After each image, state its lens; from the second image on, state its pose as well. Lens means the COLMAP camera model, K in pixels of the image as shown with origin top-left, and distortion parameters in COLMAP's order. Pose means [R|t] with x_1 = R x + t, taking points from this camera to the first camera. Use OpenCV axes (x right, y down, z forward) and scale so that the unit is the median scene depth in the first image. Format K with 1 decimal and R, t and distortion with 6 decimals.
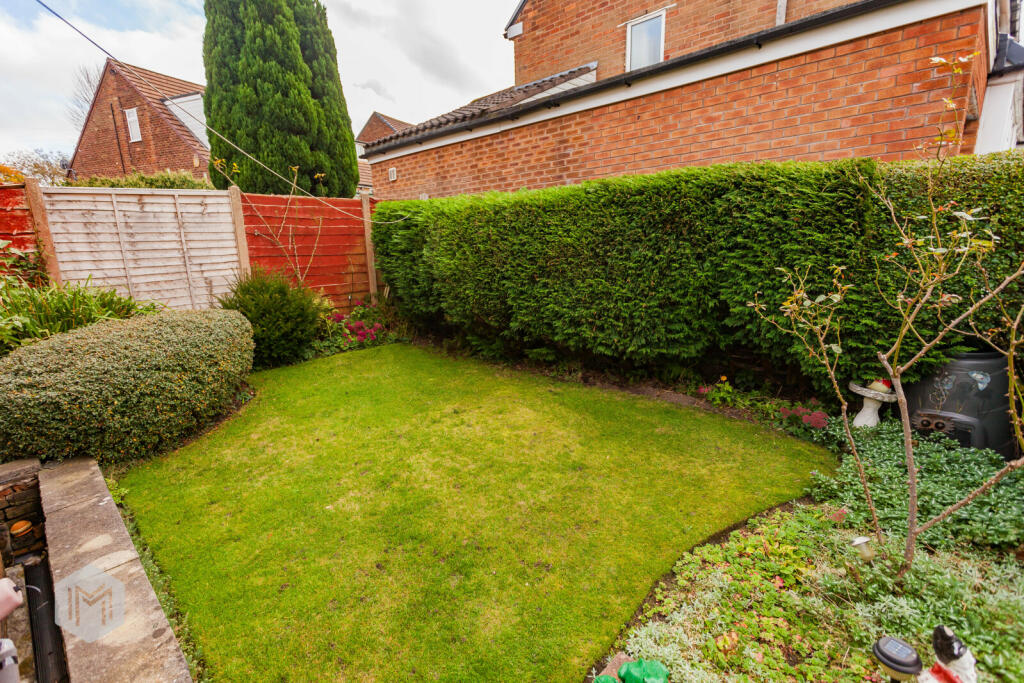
lens RADIAL K [[461.5, 0, 512.0], [0, 461.5, 341.5], [0, 0, 1]] dist [0.002661, 0.000953]
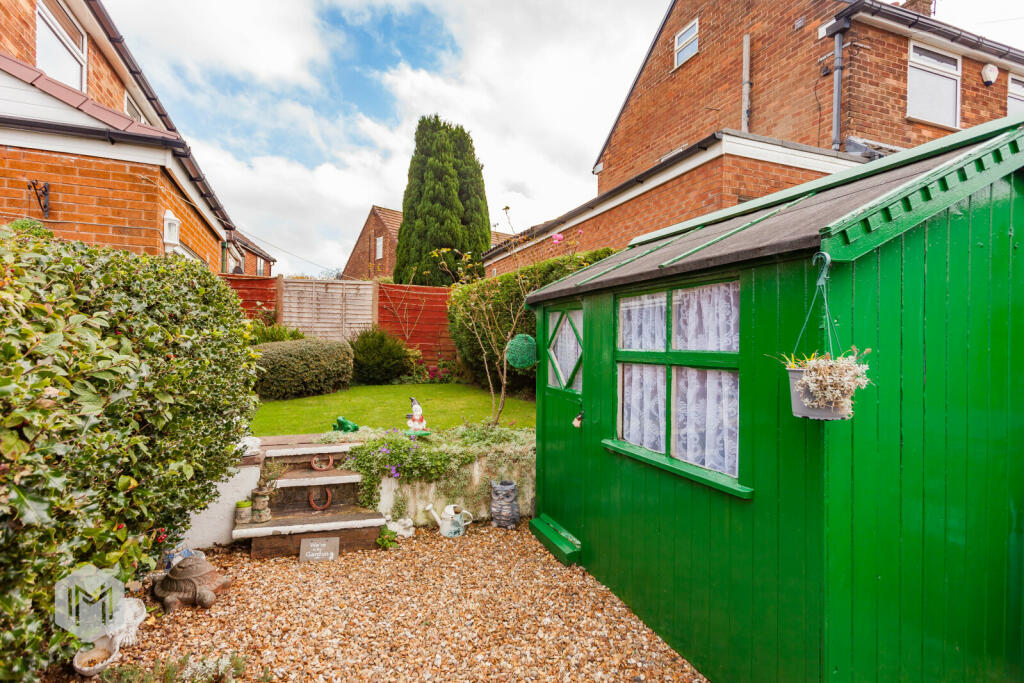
lens RADIAL K [[461.5, 0, 512.0], [0, 461.5, 341.5], [0, 0, 1]] dist [0.002661, 0.000953]
pose [[0.924453, 0.037712, -0.379426, 0.297471], [-0.118409, 0.974292, -0.191662, 0.087552], [0.362444, 0.222110, 0.905153, -0.168649]]
